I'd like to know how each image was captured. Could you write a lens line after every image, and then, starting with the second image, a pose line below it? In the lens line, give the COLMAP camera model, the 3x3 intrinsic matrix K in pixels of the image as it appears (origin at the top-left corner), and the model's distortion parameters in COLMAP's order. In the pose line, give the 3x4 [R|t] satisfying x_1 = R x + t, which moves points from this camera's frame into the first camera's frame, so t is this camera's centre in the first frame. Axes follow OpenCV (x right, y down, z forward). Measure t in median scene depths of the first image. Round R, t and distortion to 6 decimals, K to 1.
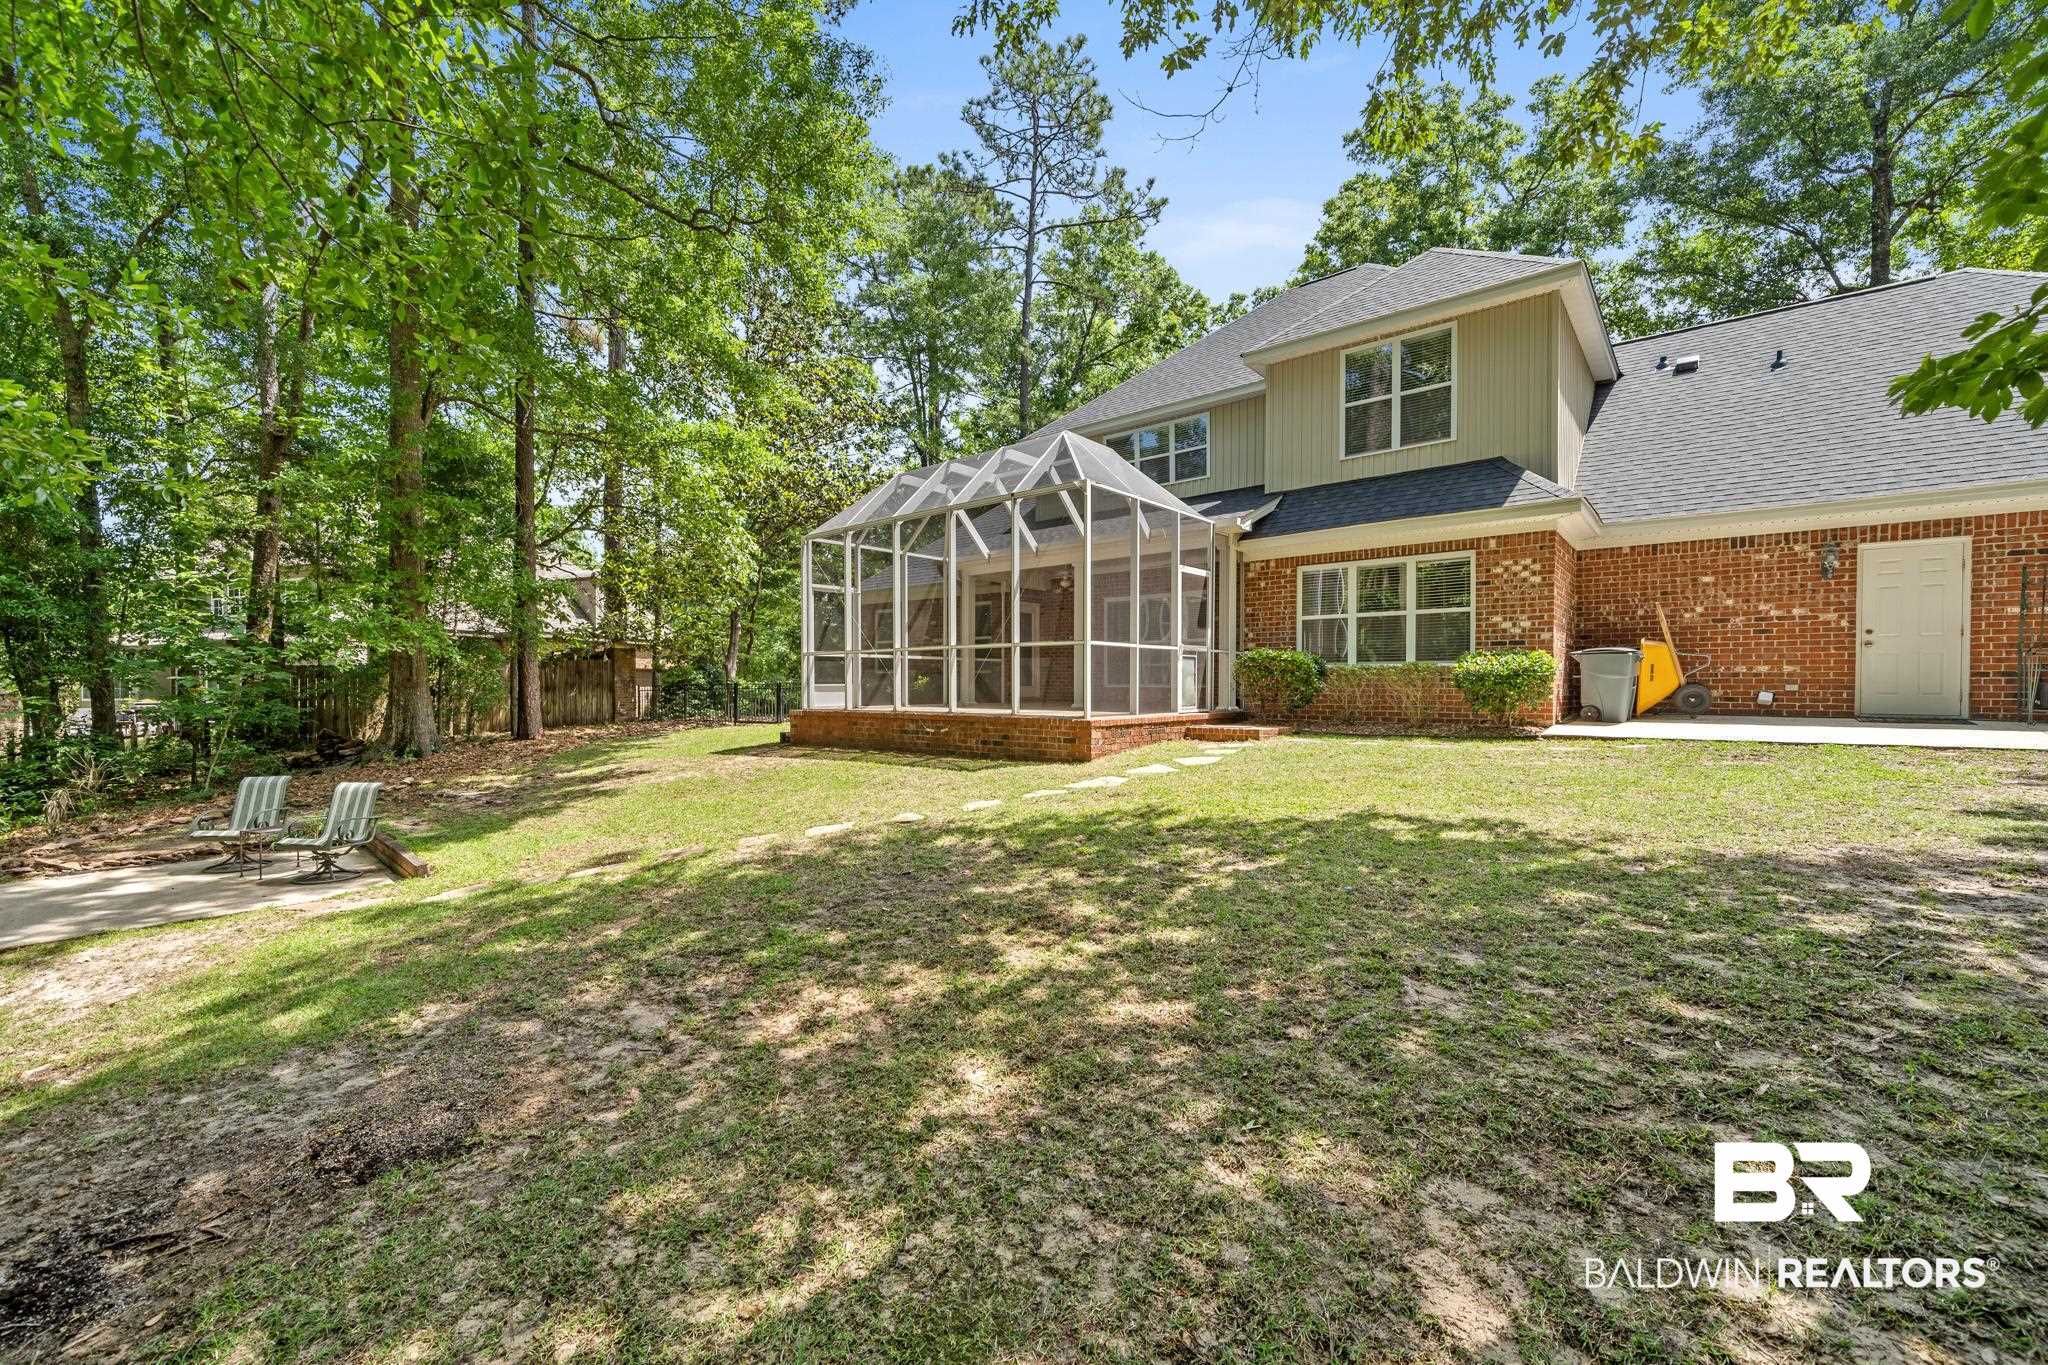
lens RADIAL K [[819.9, 0, 1019.9], [0, 819.9, 693.9], [0, 0, 1]] dist [-0.001173, -0.000266]
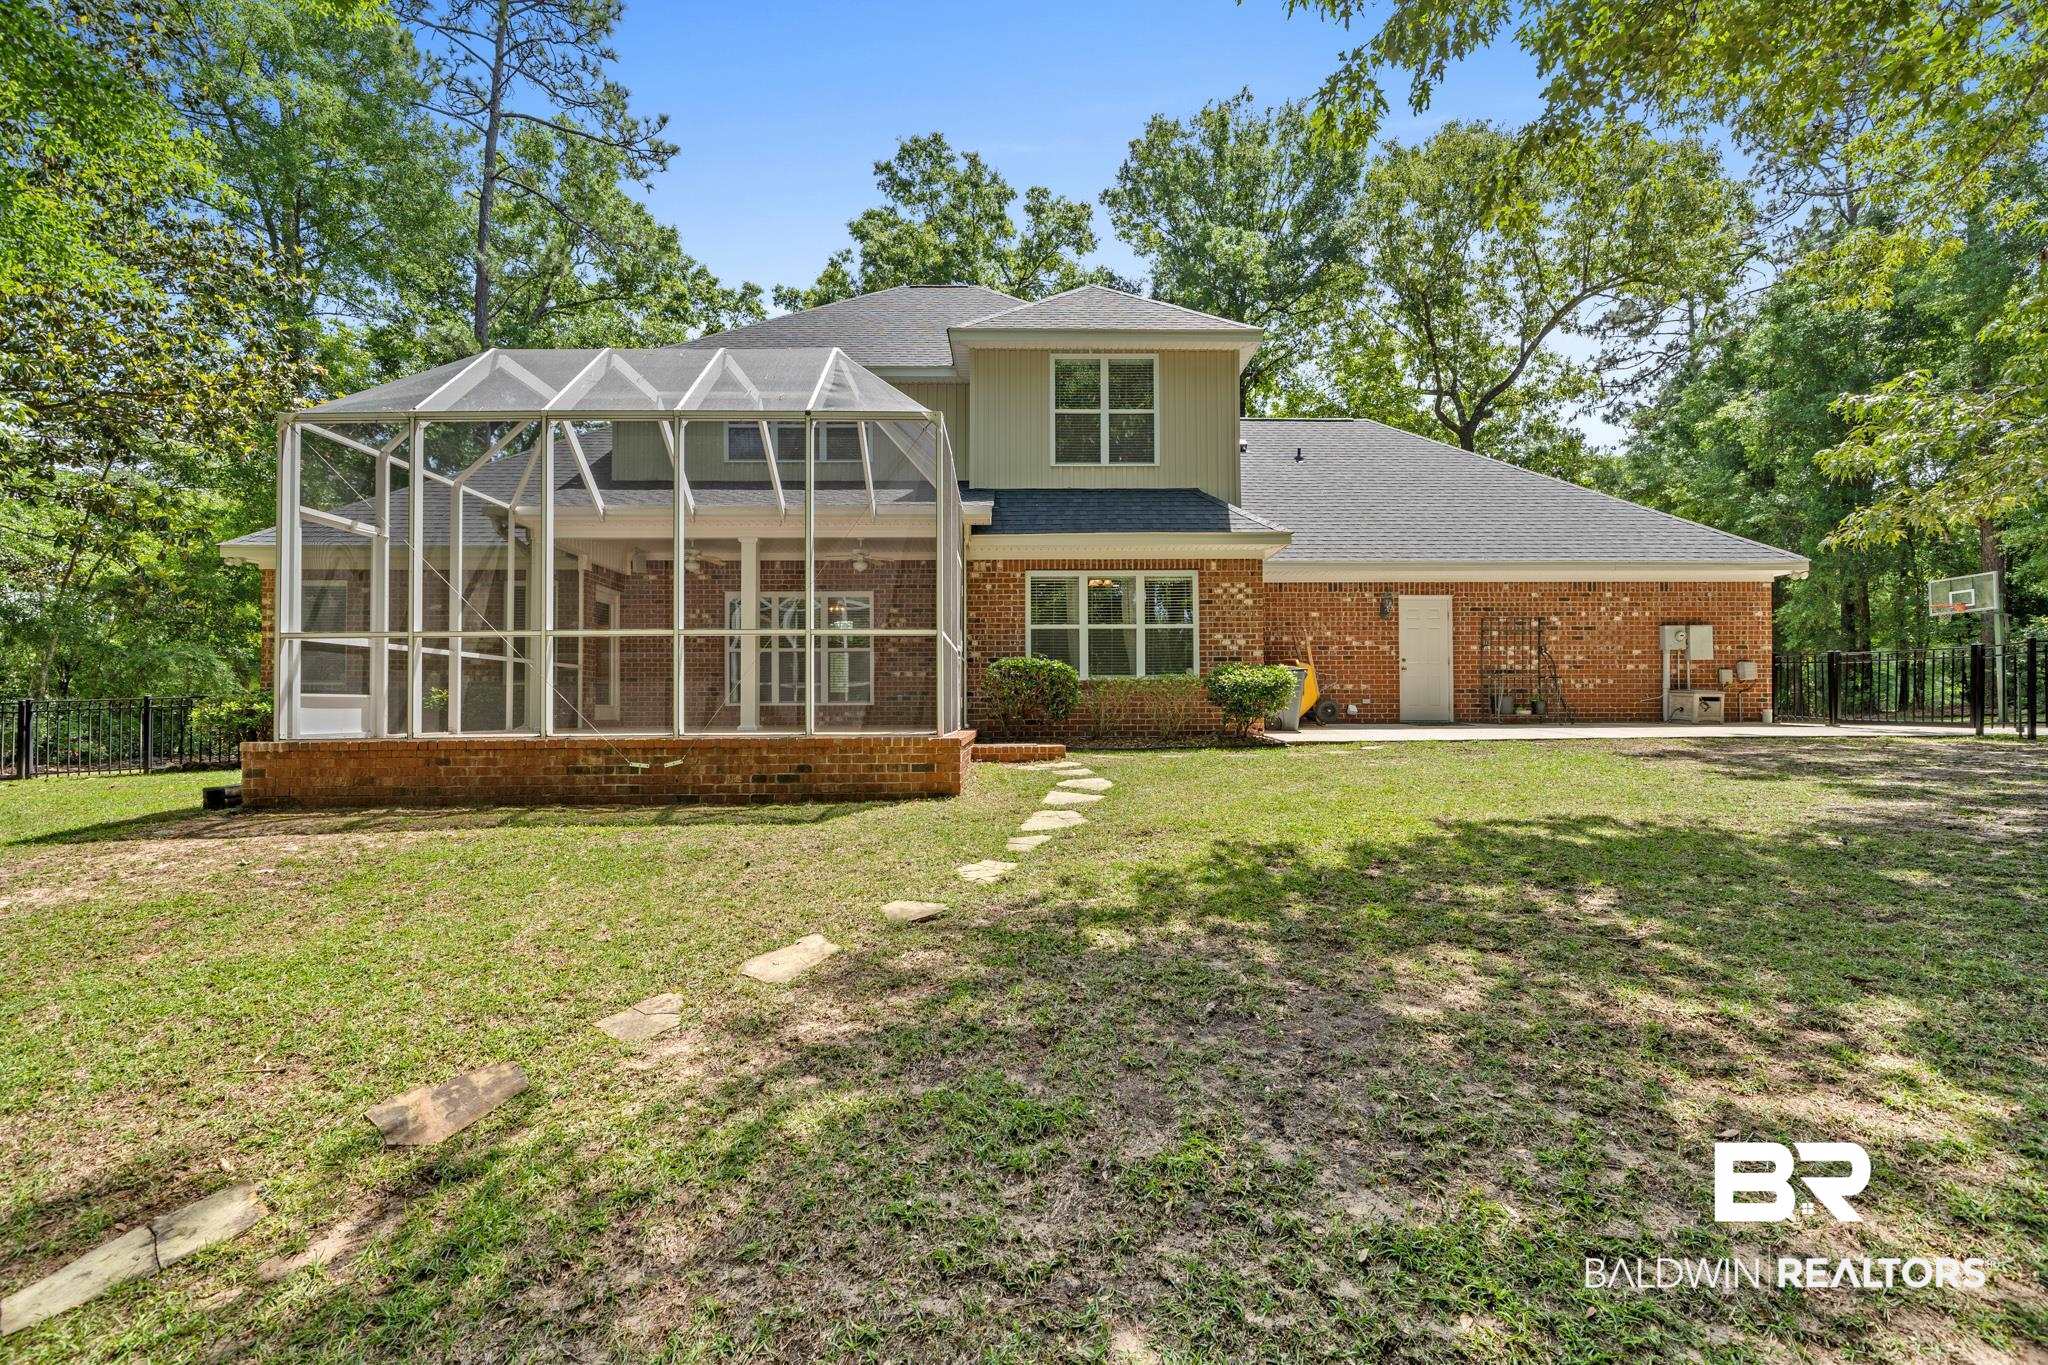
lens RADIAL K [[819.9, 0, 1019.9], [0, 819.9, 693.9], [0, 0, 1]] dist [-0.001173, -0.000266]
pose [[0.754653, 0.011612, 0.656021, -0.284757], [0.012049, 0.999429, -0.031552, 0.013033], [-0.656013, 0.031715, 0.754083, 0.328817]]
